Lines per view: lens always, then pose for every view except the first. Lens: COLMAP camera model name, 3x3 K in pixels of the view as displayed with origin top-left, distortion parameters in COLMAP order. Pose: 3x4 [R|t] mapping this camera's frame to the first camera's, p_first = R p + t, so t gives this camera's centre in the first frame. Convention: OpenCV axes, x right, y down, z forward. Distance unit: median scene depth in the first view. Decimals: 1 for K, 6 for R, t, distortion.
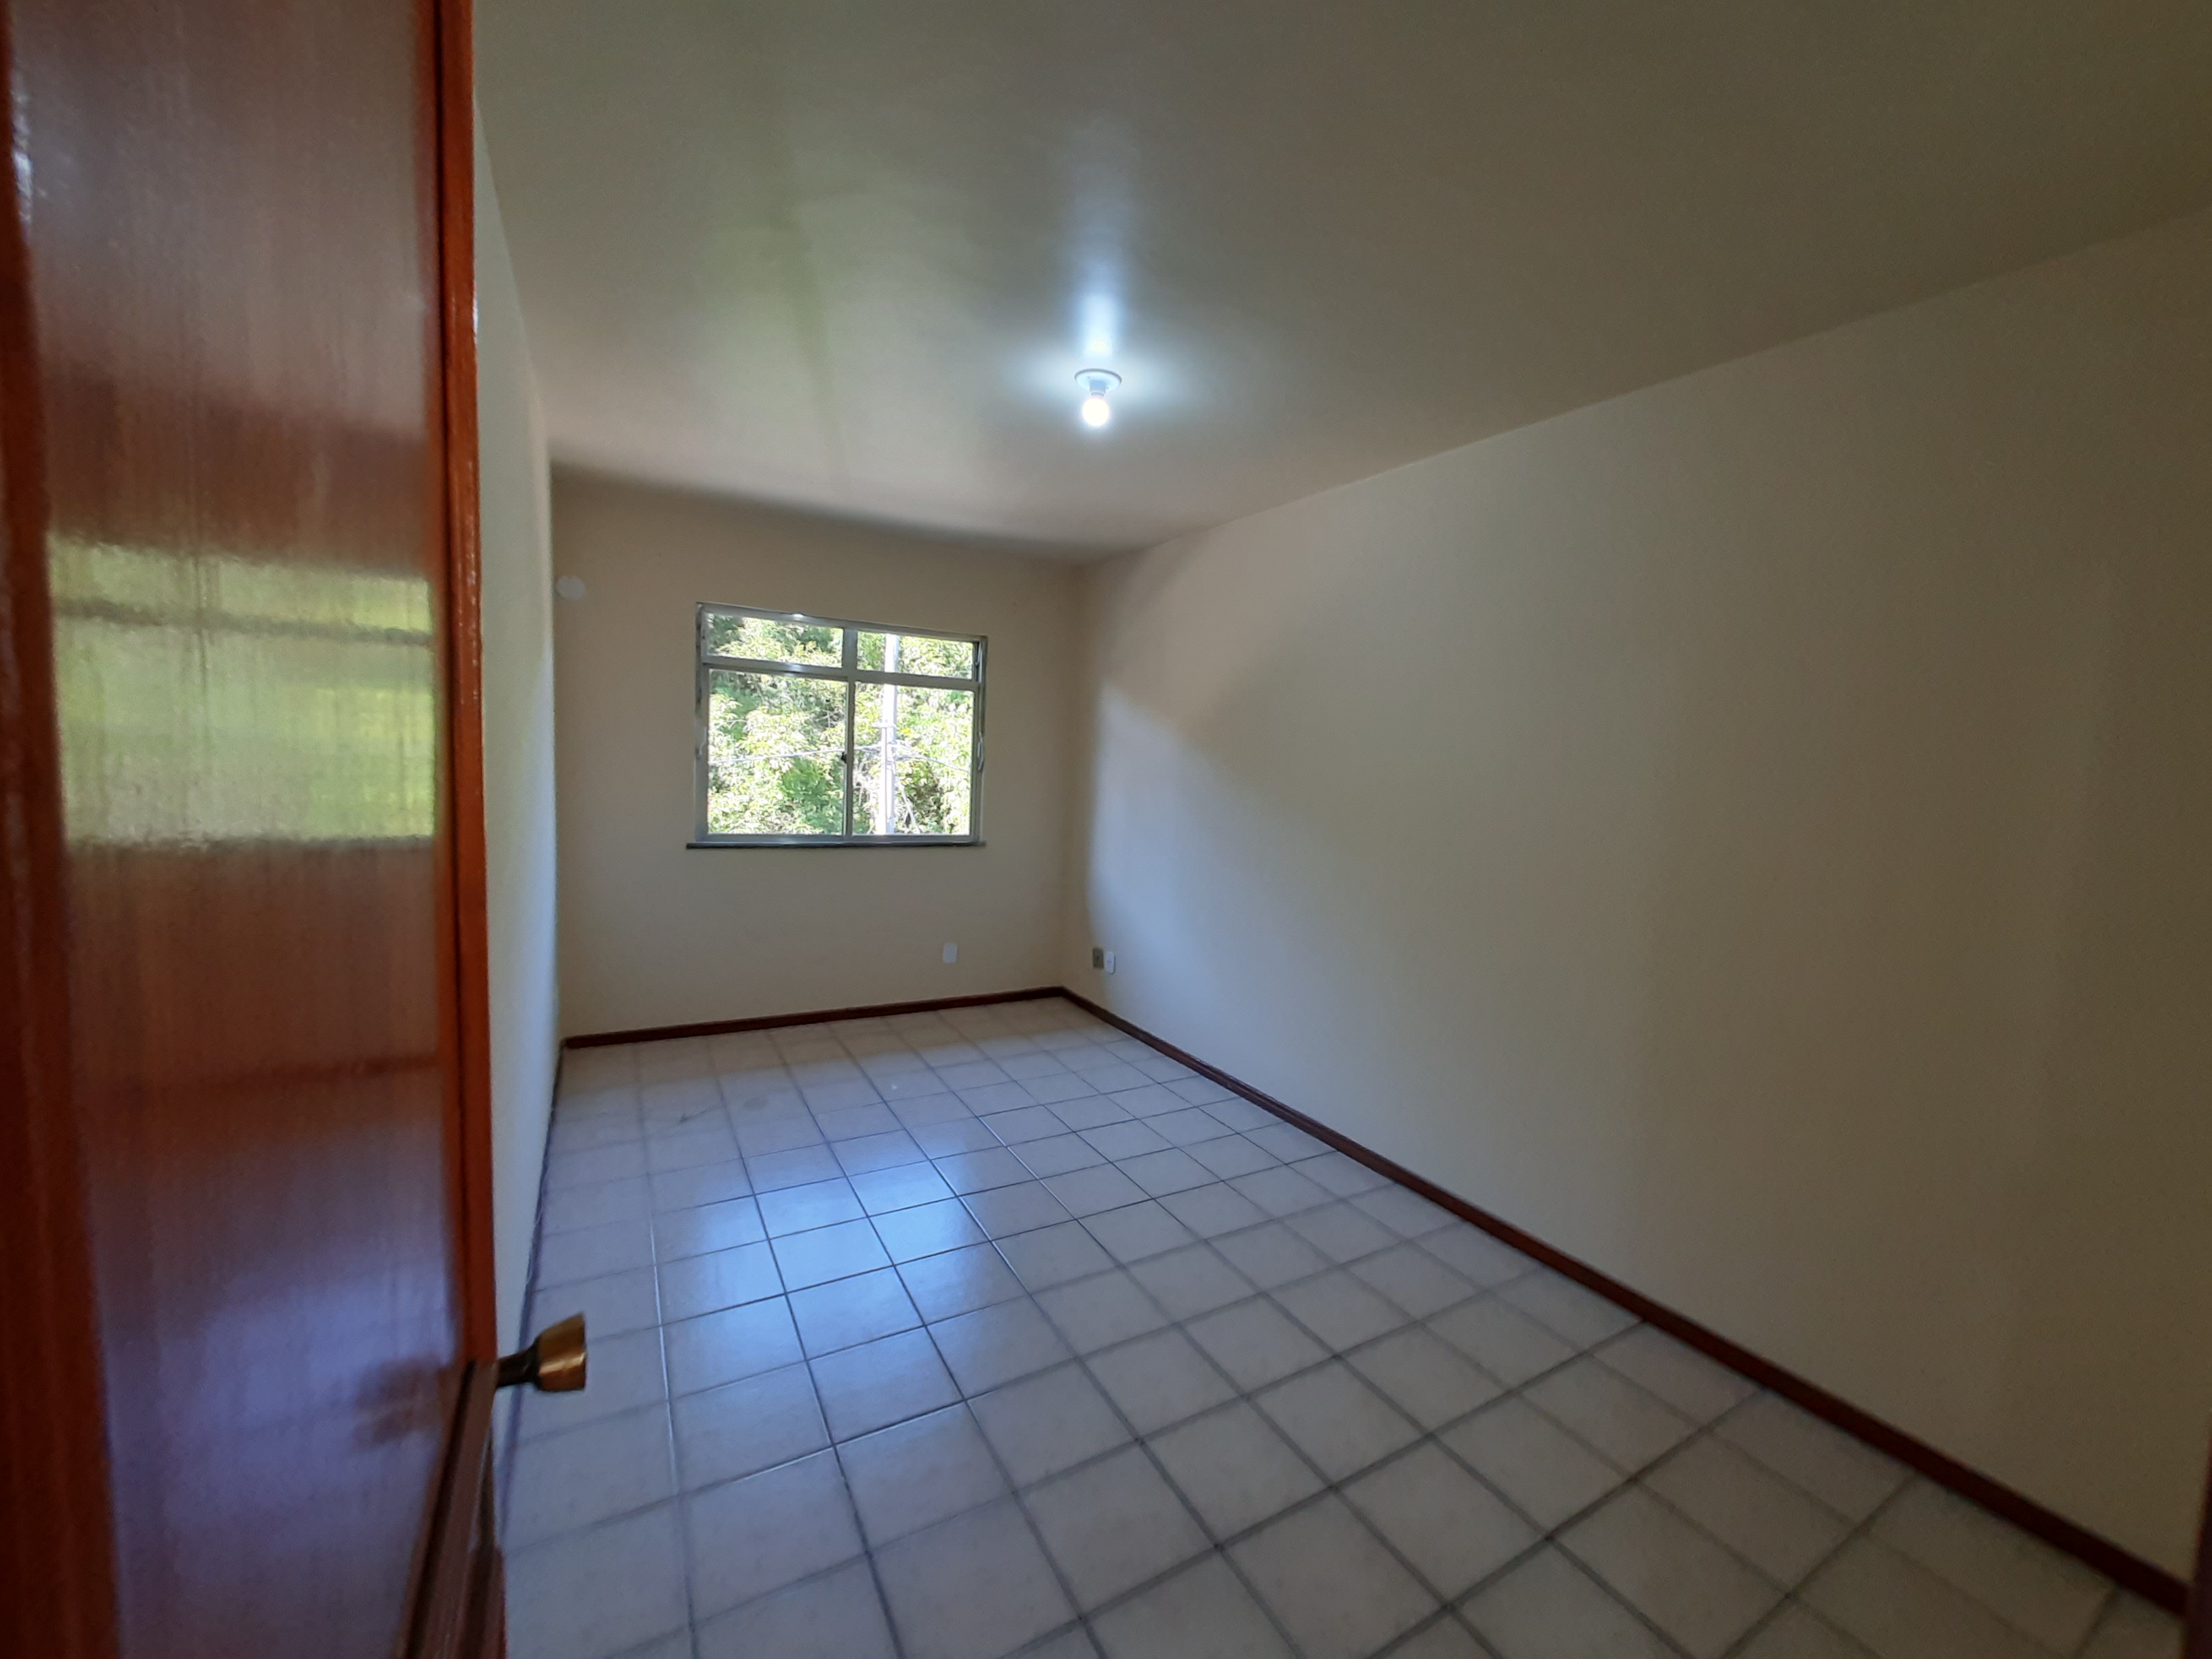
lens RADIAL K [[884.7, 0, 1122.6], [0, 884.7, 832.6], [0, 0, 1]] dist [0.010750, 0.000036]
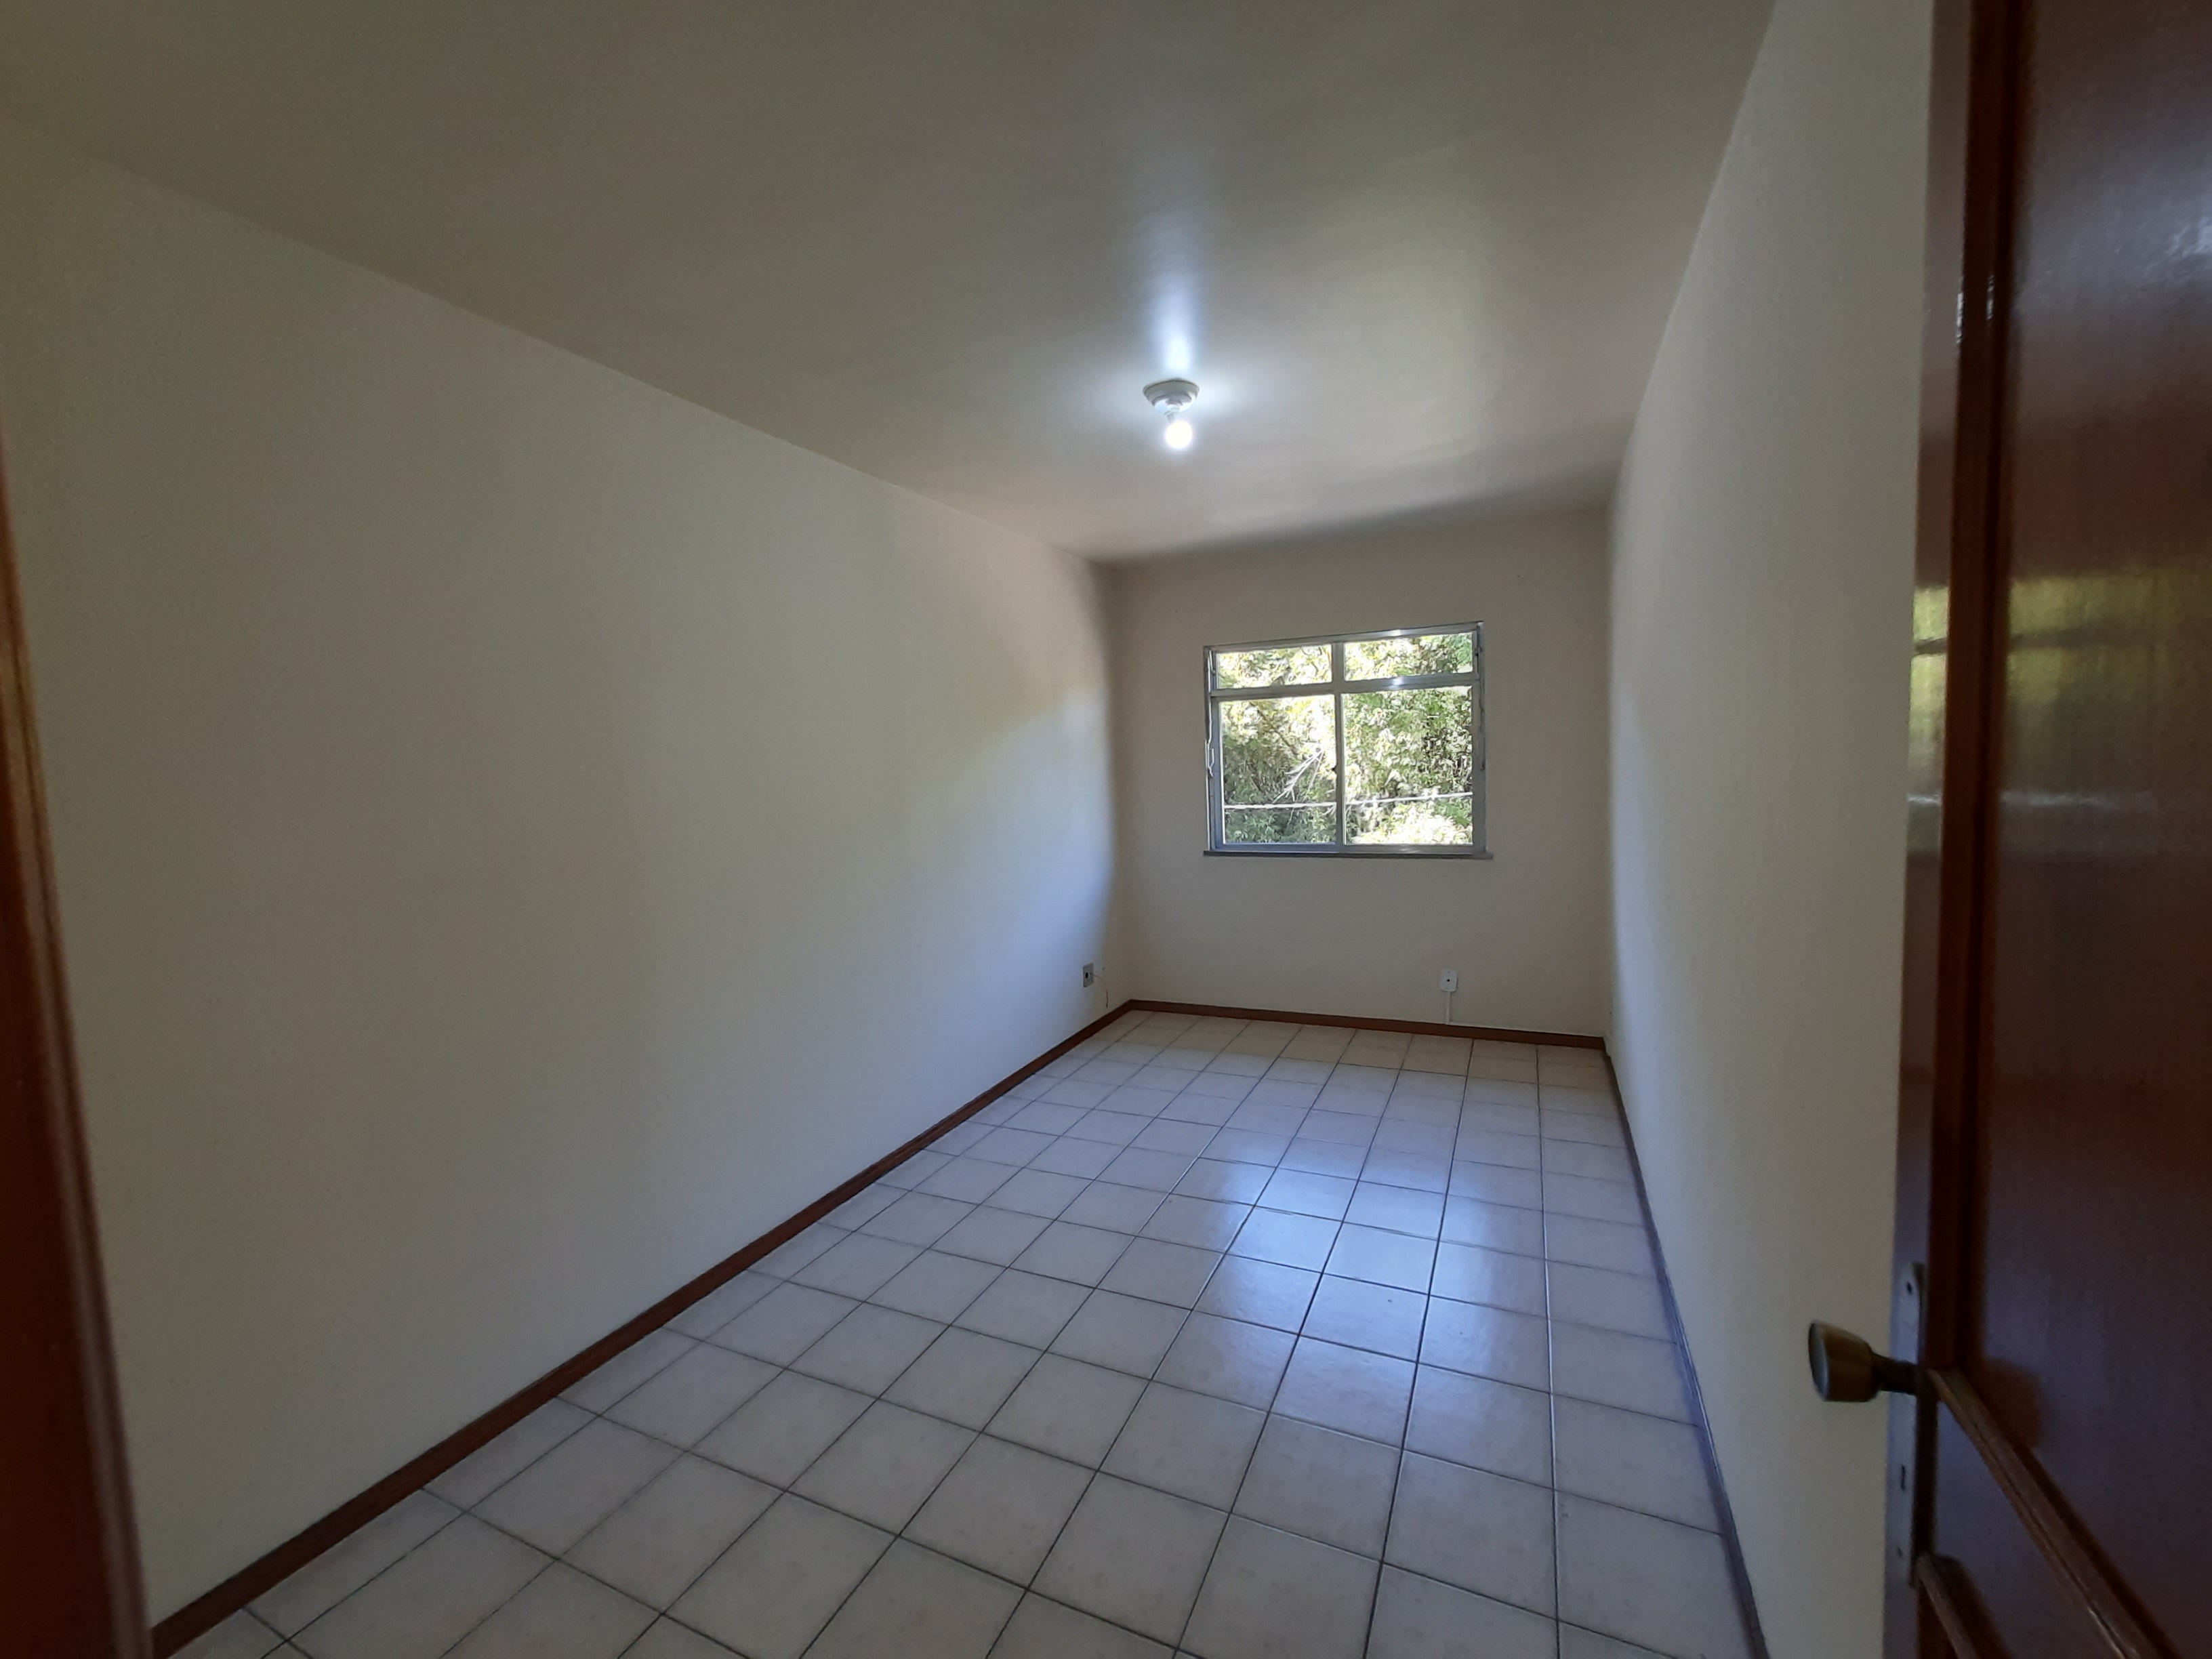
lens RADIAL K [[884.7, 0, 1119.9], [0, 884.7, 838.8], [0, 0, 1]] dist [0.010750, 0.000036]
pose [[0.588336, 0.004367, -0.808605, 0.367039], [-0.003275, 0.999990, 0.003018, -0.006438], [0.808610, 0.000873, 0.588344, 0.198203]]
